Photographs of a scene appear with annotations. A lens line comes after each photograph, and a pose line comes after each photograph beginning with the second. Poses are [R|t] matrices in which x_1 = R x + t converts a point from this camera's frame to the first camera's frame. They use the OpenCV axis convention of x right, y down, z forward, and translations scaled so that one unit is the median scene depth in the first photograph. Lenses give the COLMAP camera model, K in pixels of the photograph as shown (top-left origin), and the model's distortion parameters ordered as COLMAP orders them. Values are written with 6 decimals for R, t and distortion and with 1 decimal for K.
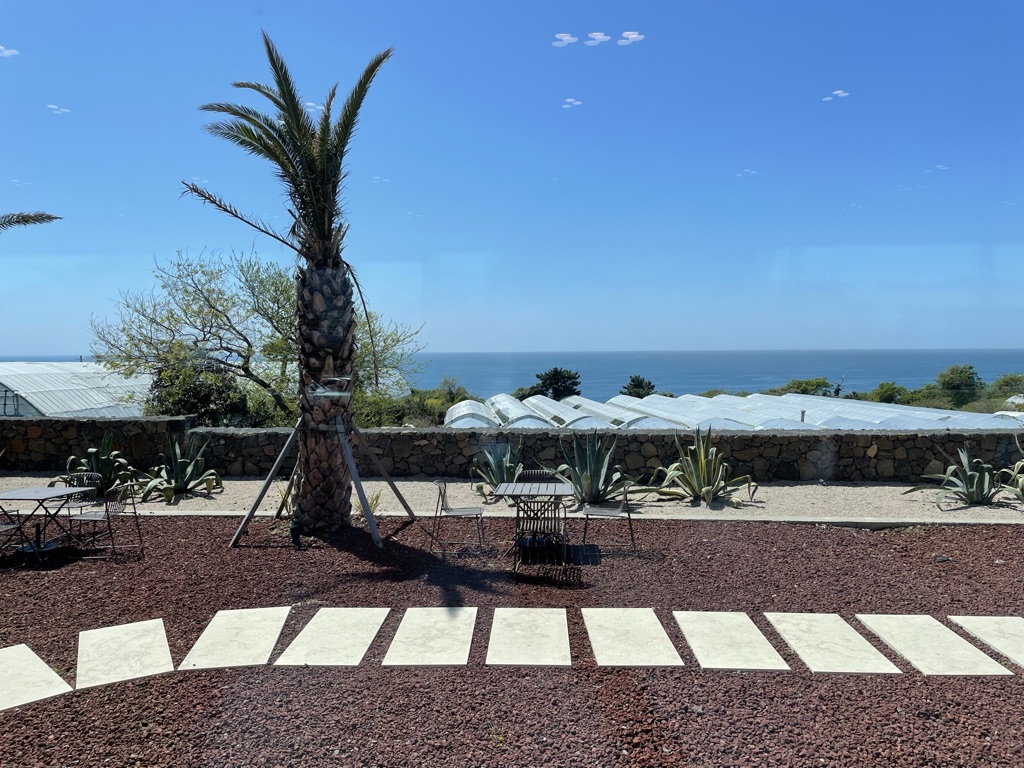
lens RADIAL K [[777.2, 0, 528.5], [0, 777.2, 371.2], [0, 0, 1]] dist [0.073257, -0.105514]
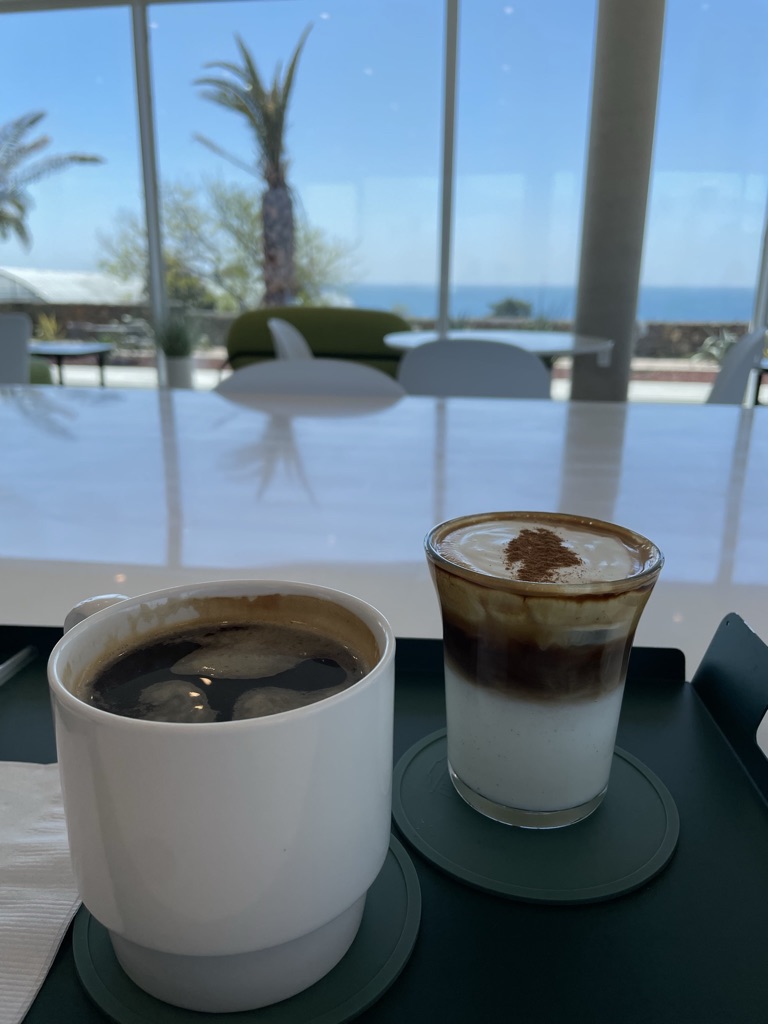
lens RADIAL K [[777.2, 0, 400.7], [0, 777.2, 512.8], [0, 0, 1]] dist [0.073257, -0.105514]
pose [[0.994225, 0.044478, -0.097666, 0.158561], [-0.017774, 0.965746, 0.258878, 0.077312], [0.105835, -0.255647, 0.960960, -0.612004]]
